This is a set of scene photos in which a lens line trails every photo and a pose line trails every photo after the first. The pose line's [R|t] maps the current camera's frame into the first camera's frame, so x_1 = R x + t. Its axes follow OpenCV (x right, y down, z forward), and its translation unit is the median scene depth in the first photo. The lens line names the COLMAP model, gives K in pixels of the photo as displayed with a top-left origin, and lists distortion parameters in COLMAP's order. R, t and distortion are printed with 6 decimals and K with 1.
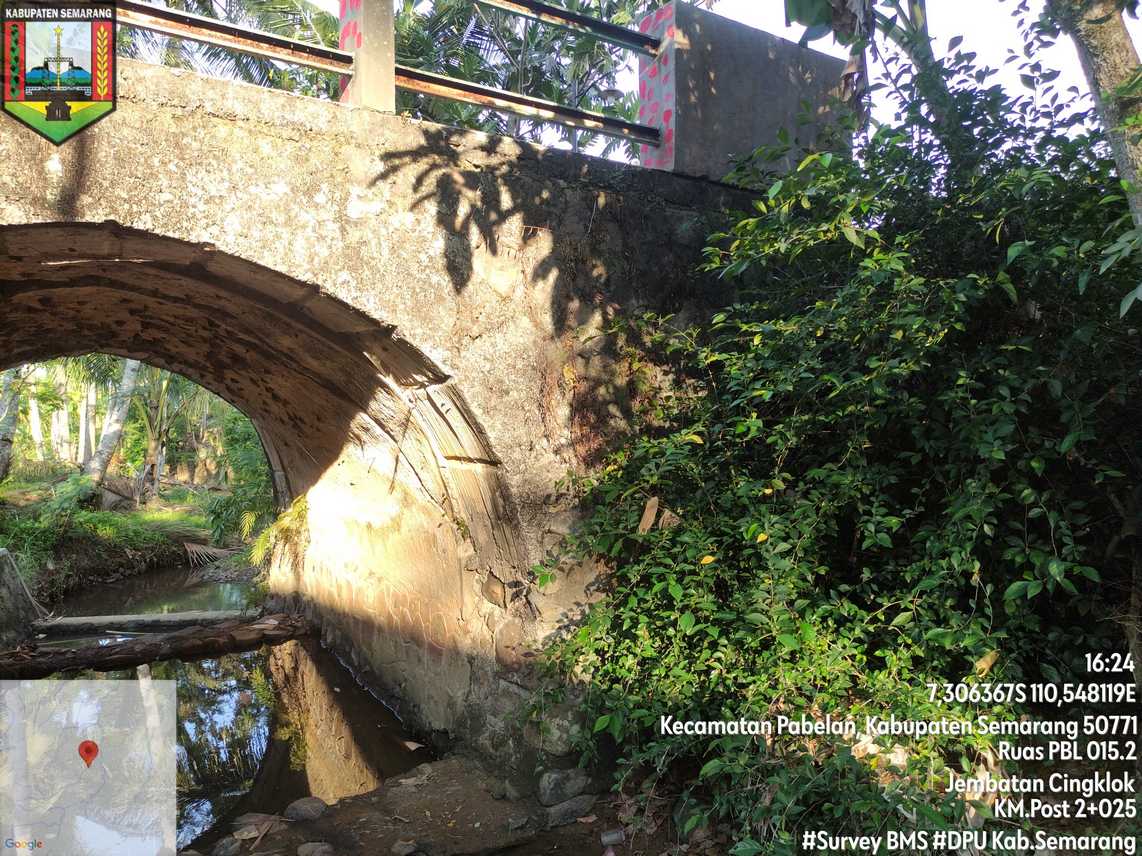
lens RADIAL K [[838.0, 0, 568.6], [0, 838.0, 425.6], [0, 0, 1]] dist [0.050256, -0.049245]
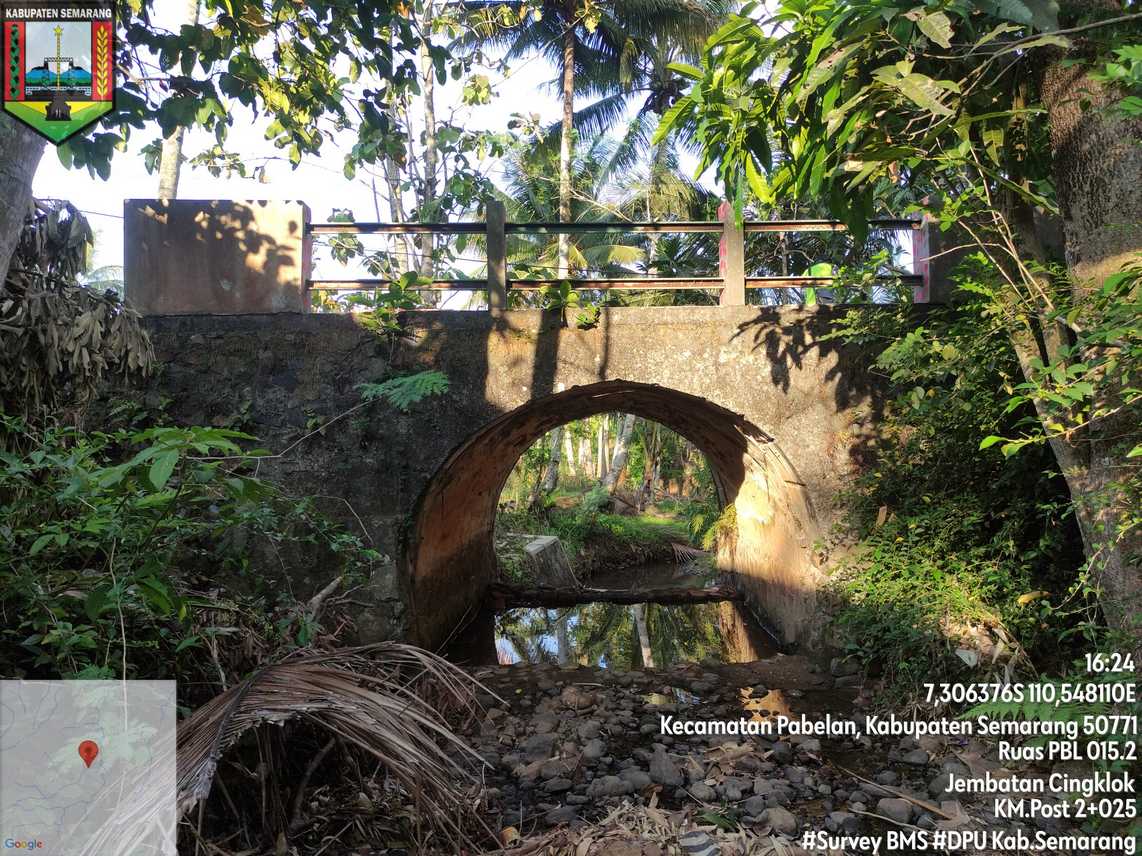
lens RADIAL K [[838.0, 0, 584.6], [0, 838.0, 398.8], [0, 0, 1]] dist [0.050256, -0.049245]
pose [[0.858917, -0.035069, -0.510912, 0.413601], [0.008310, 0.998476, -0.054564, -0.042038], [0.512047, 0.042620, 0.857899, -0.758402]]
